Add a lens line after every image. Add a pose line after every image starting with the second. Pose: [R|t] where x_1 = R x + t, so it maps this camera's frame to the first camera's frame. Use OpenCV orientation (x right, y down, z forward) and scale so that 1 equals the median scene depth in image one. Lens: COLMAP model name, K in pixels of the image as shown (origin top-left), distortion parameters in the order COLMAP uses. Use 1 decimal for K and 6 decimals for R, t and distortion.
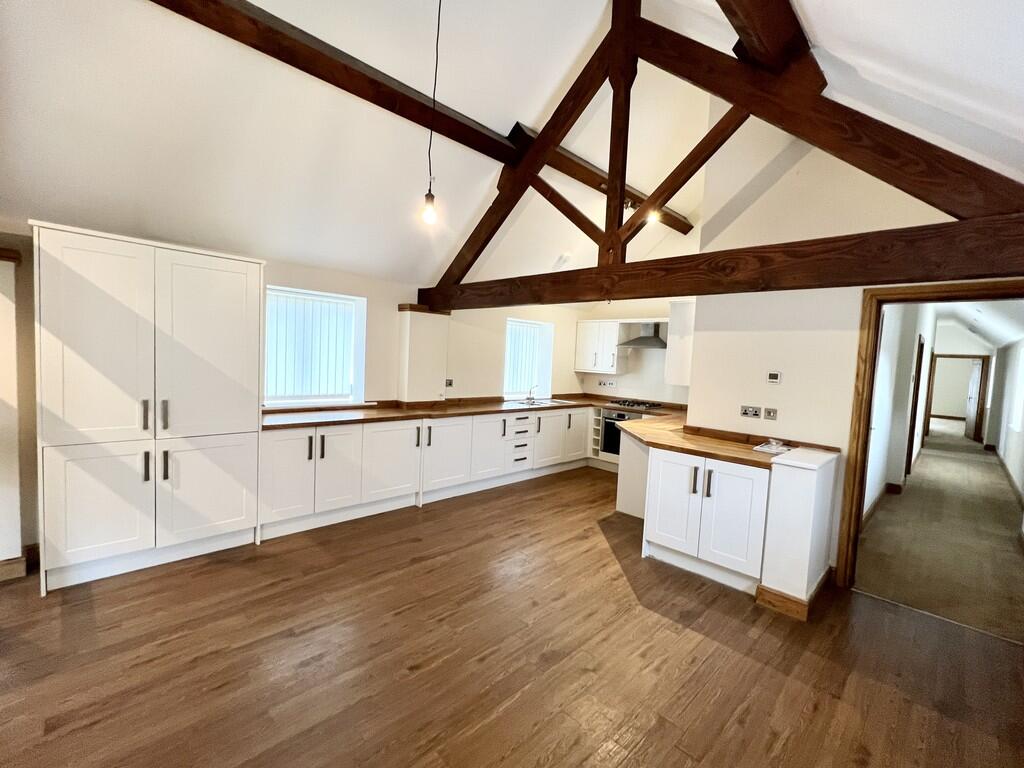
lens RADIAL K [[446.4, 0, 512.0], [0, 446.4, 384.0], [0, 0, 1]] dist [0.000043, 0.000053]
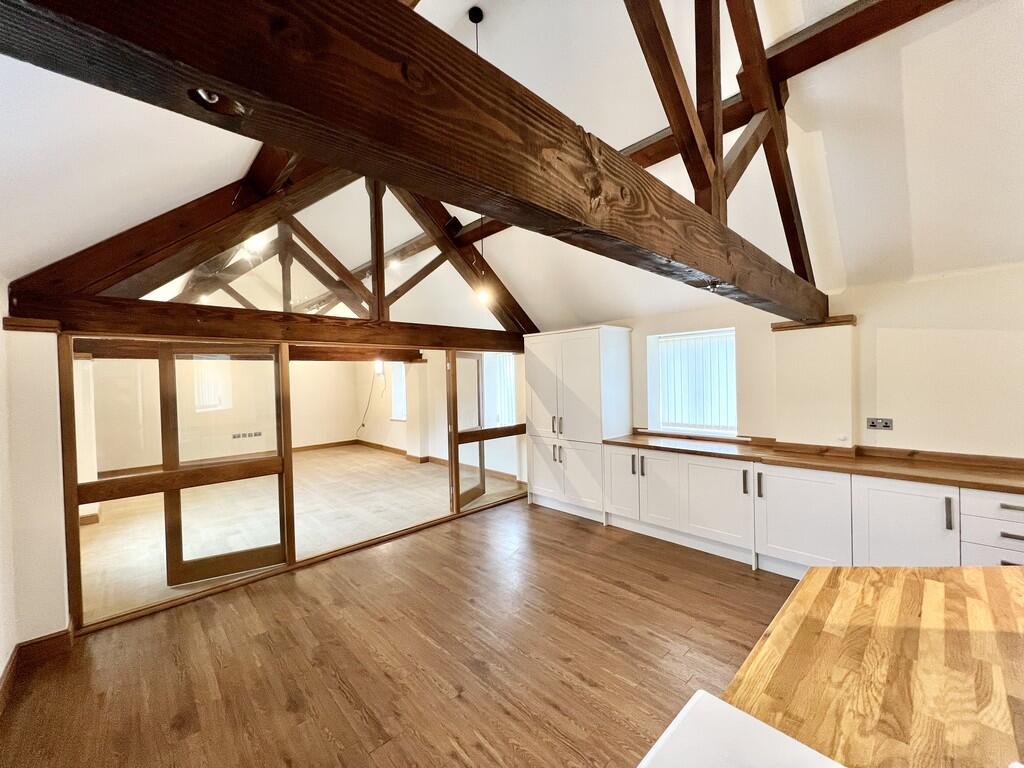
lens RADIAL K [[415.1, 0, 512.0], [0, 415.1, 384.0], [0, 0, 1]] dist [-0.003140, -0.000190]
pose [[-0.032730, -0.034487, -0.998869, 0.760605], [-0.042768, 0.998537, -0.033074, -0.027856], [0.998549, 0.041637, -0.034157, 0.744758]]
